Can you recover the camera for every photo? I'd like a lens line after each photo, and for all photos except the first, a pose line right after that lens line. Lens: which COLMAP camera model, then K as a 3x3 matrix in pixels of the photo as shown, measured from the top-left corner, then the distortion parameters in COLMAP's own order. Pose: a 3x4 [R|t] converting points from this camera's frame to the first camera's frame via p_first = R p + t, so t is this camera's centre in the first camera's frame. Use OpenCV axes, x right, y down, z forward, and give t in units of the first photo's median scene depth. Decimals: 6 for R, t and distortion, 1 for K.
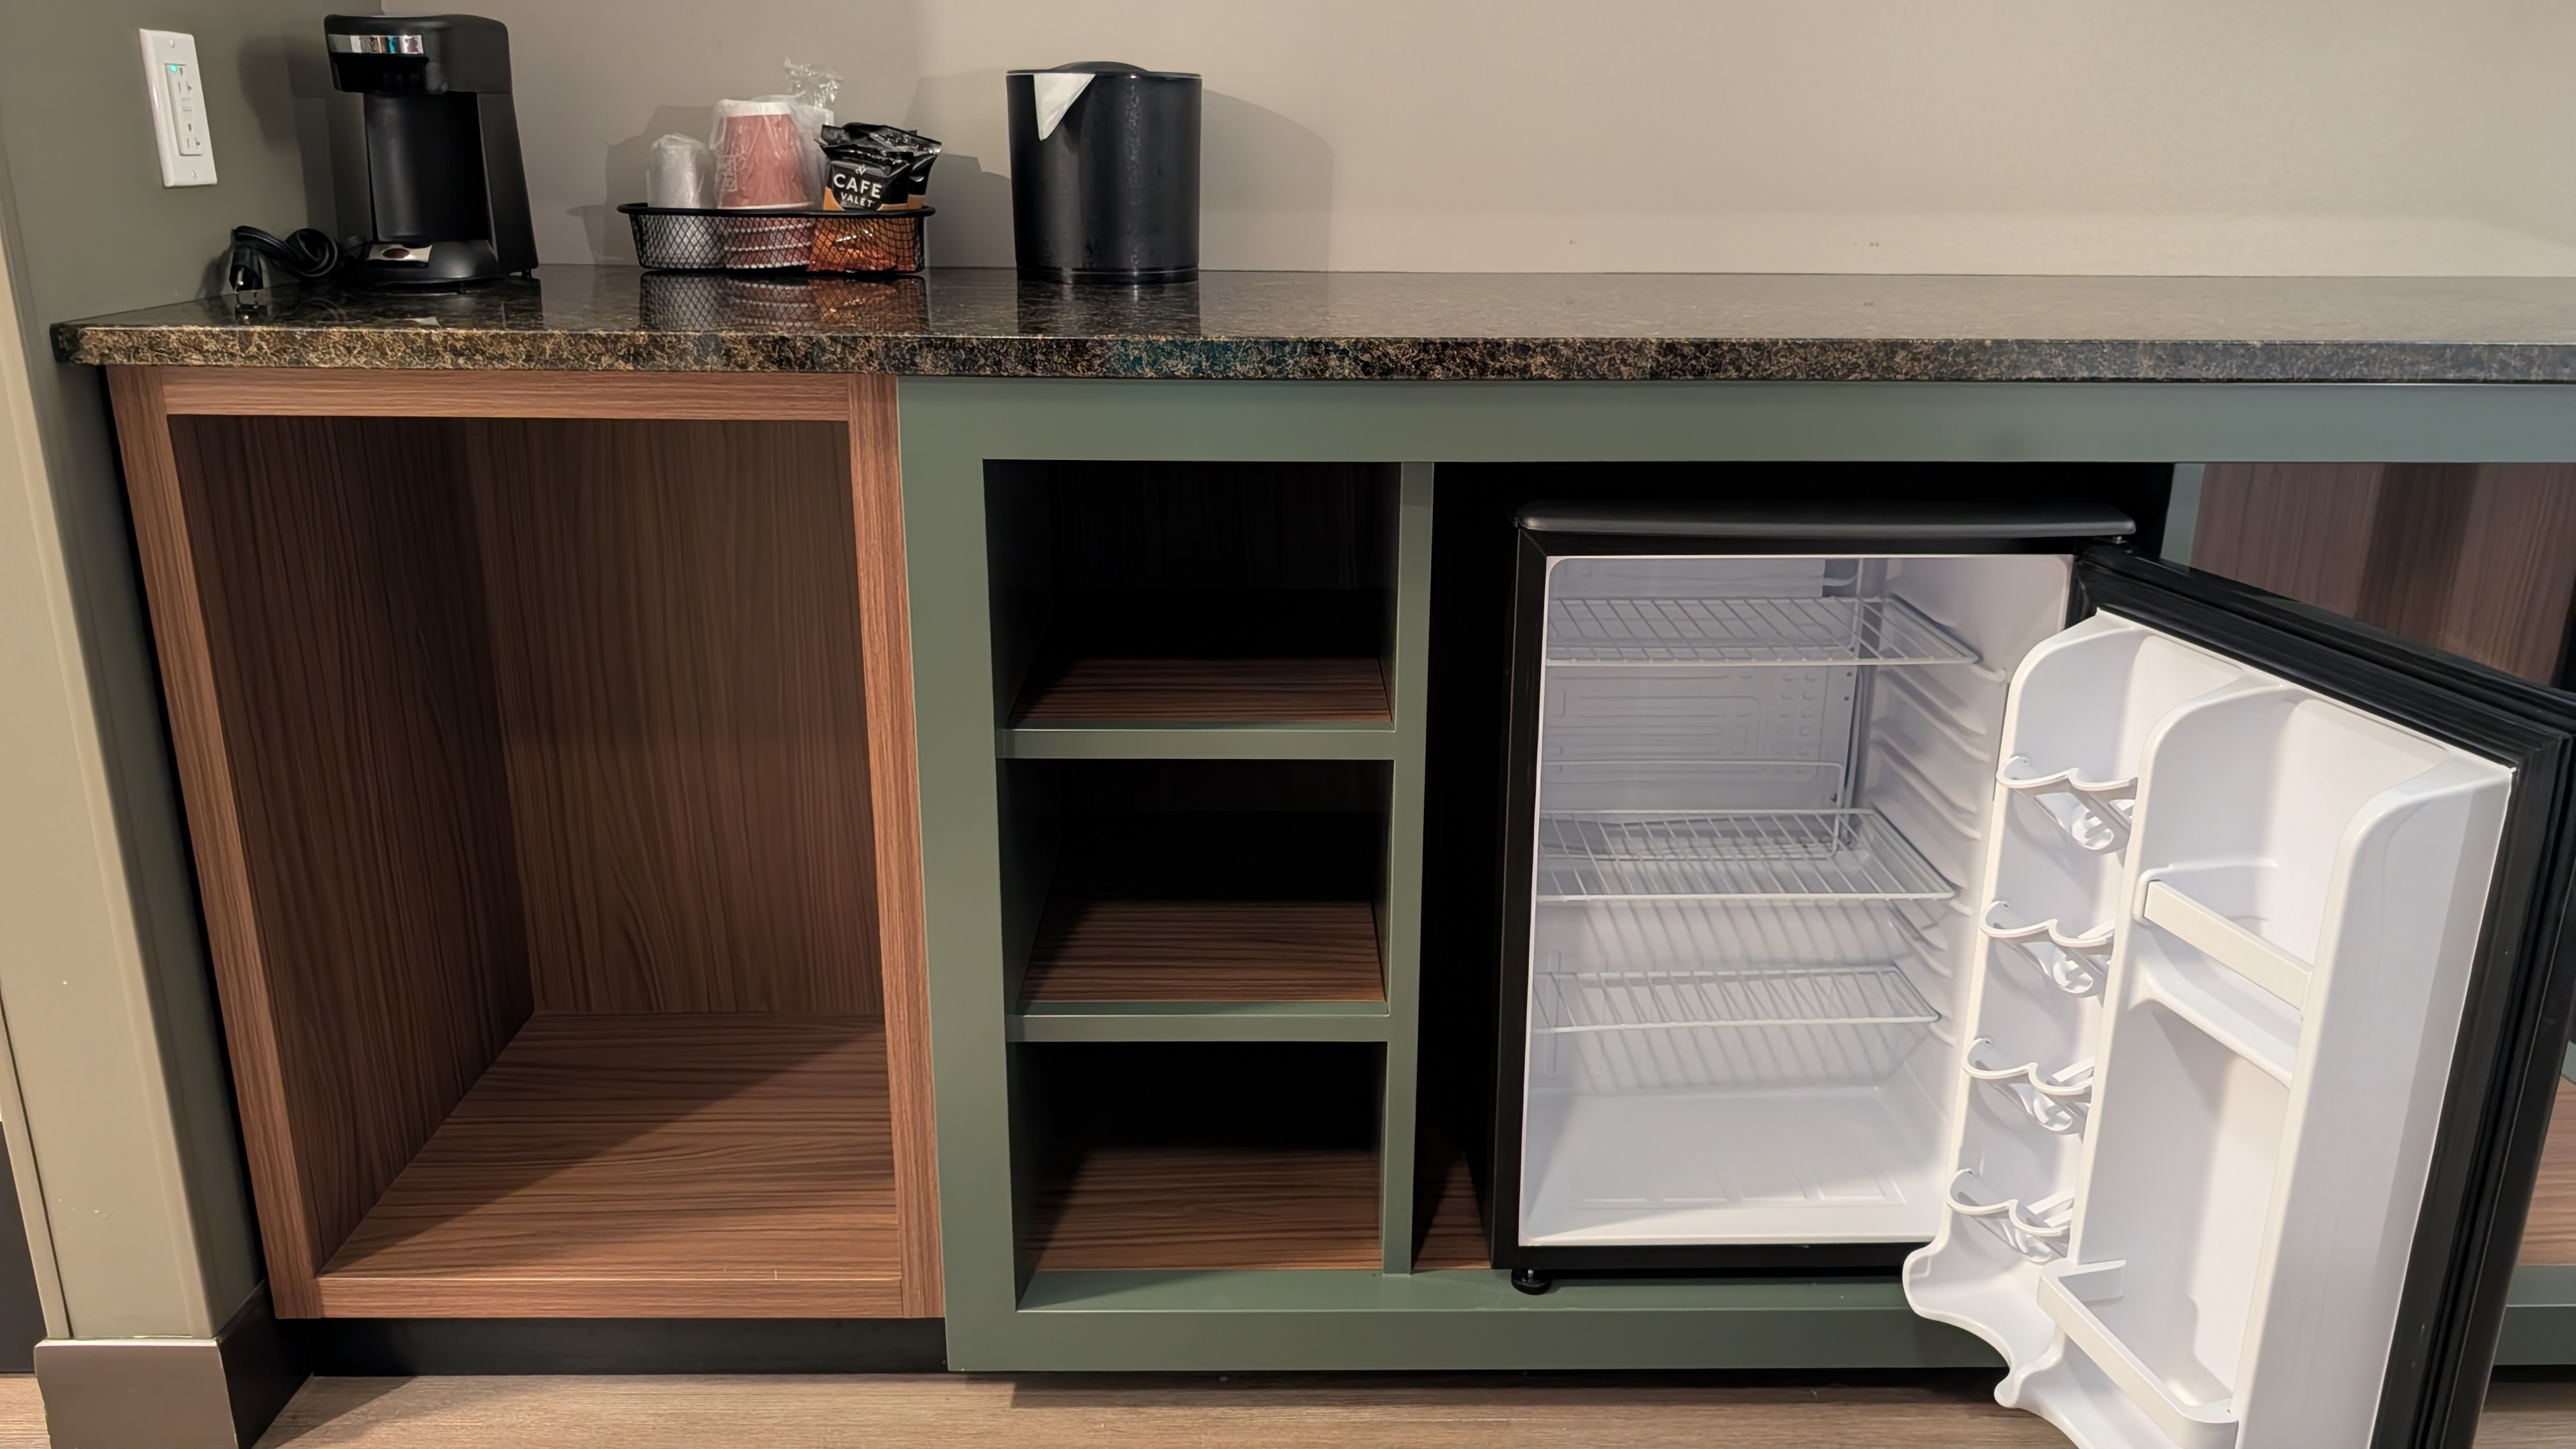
lens RADIAL K [[1904.4, 0, 1288.0], [0, 1904.4, 724.5], [0, 0, 1]] dist [0.002921, -0.007674]
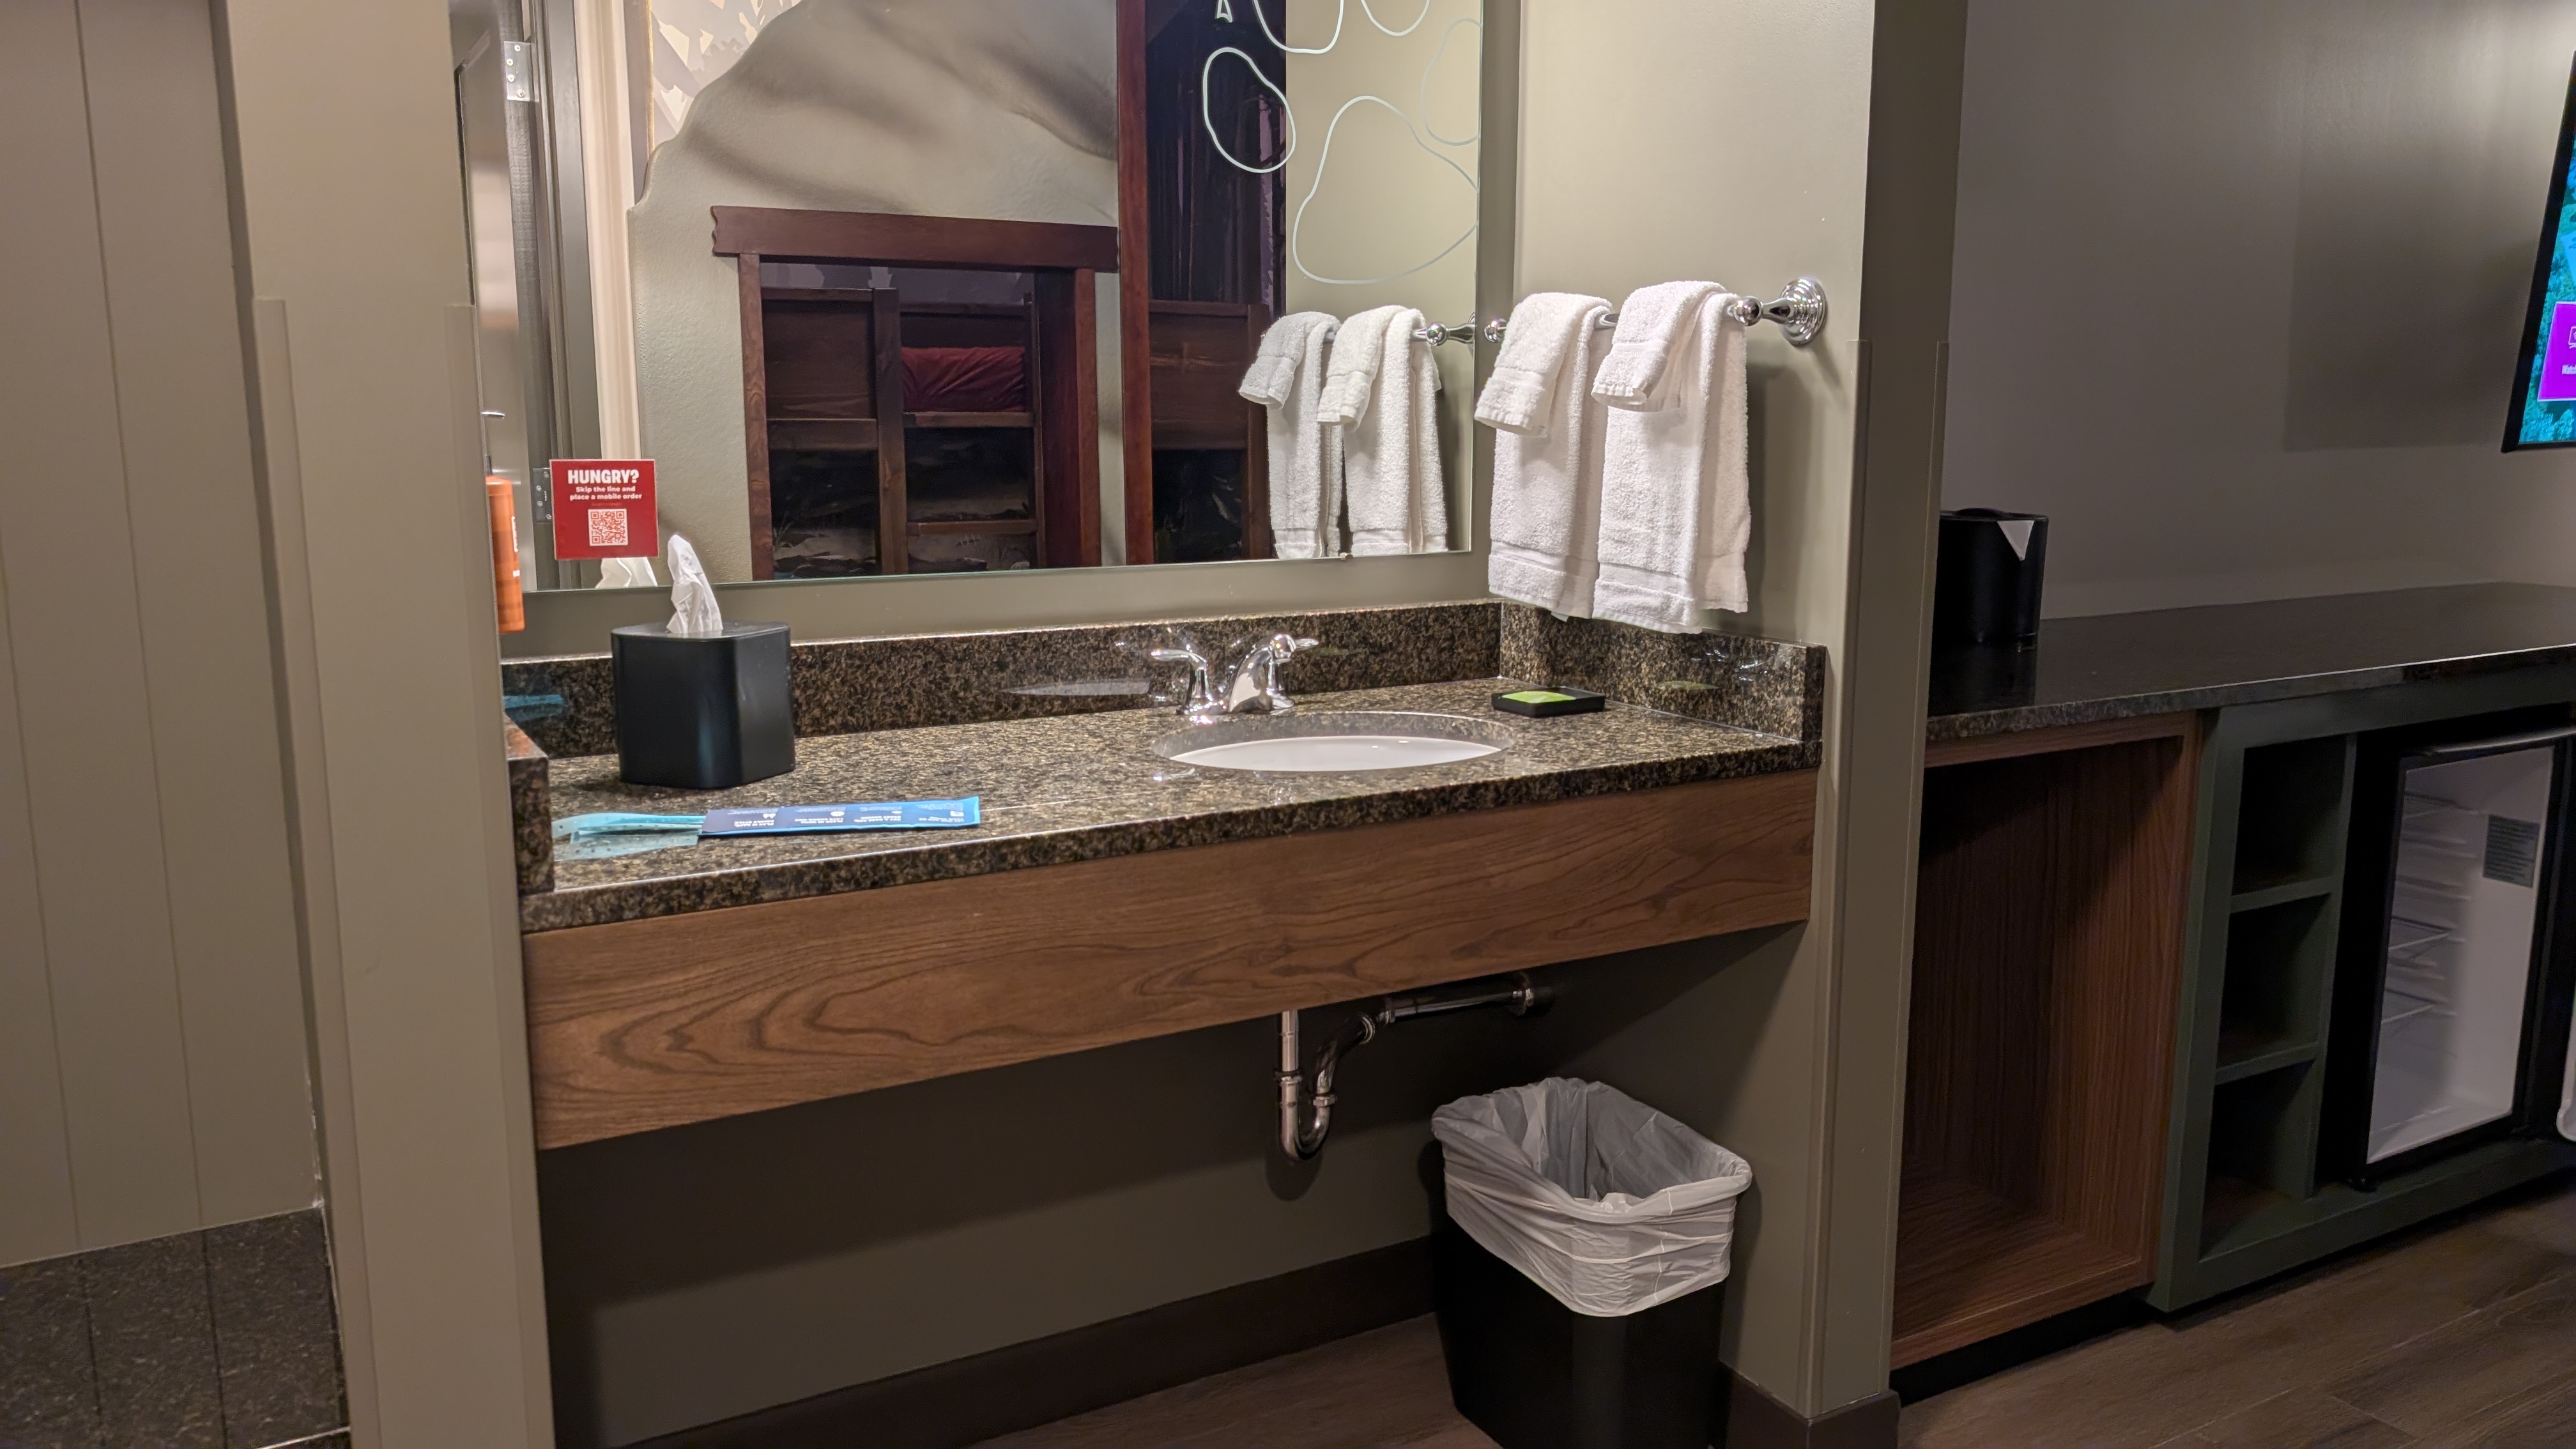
lens RADIAL K [[1904.4, 0, 1288.0], [0, 1904.4, 724.5], [0, 0, 1]] dist [0.002921, -0.007674]
pose [[0.878762, -0.091055, 0.468494, -1.522721], [0.154596, 0.983013, -0.098923, -0.103161], [-0.451528, 0.159357, 0.877911, -0.153793]]
